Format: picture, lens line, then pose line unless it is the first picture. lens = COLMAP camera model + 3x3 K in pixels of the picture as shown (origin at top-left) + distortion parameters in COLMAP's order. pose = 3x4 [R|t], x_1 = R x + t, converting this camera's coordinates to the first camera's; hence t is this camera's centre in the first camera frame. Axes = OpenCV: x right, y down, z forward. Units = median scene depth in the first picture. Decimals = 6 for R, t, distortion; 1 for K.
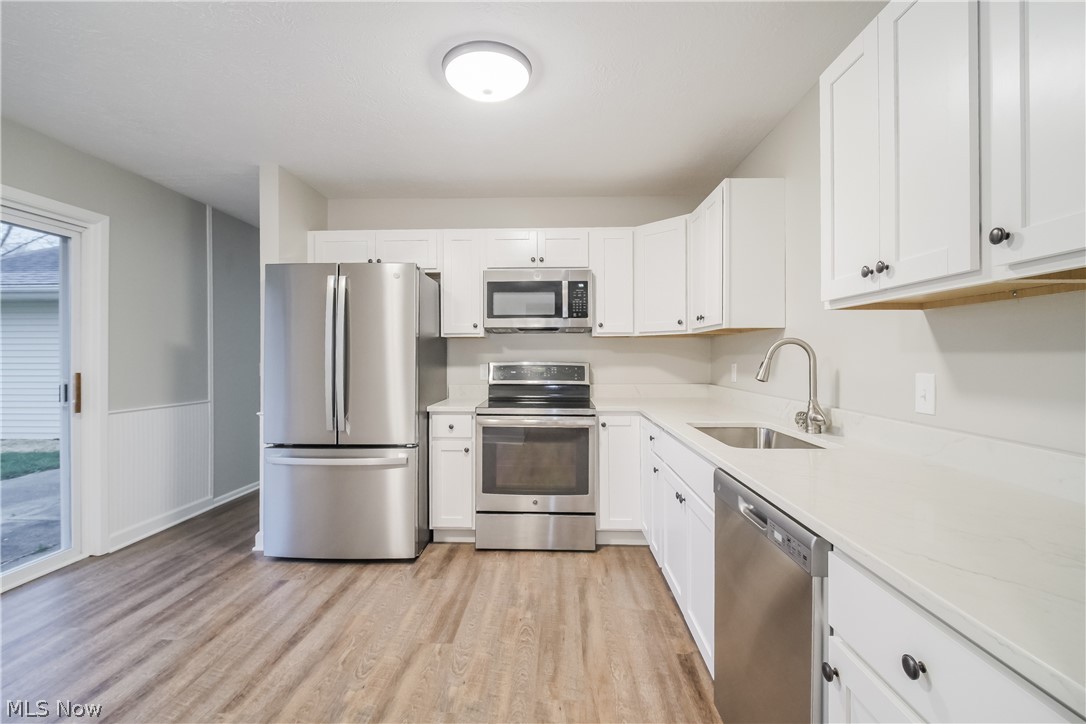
lens RADIAL K [[490.6, 0, 540.7], [0, 490.6, 356.1], [0, 0, 1]] dist [-0.003445, -0.001825]
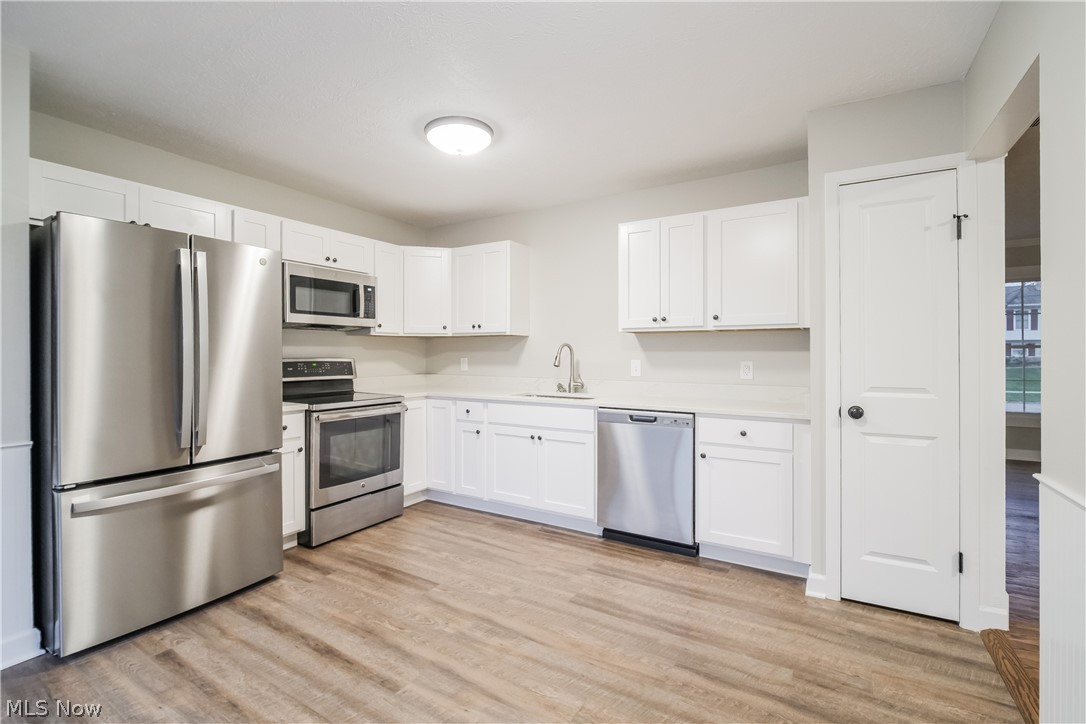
lens RADIAL K [[490.6, 0, 537.9], [0, 490.6, 358.4], [0, 0, 1]] dist [-0.003445, -0.001825]
pose [[0.487237, -0.009435, 0.873219, -0.849331], [-0.000879, 0.999936, 0.011294, 0.000389], [-0.873270, -0.006271, 0.487197, 0.134727]]
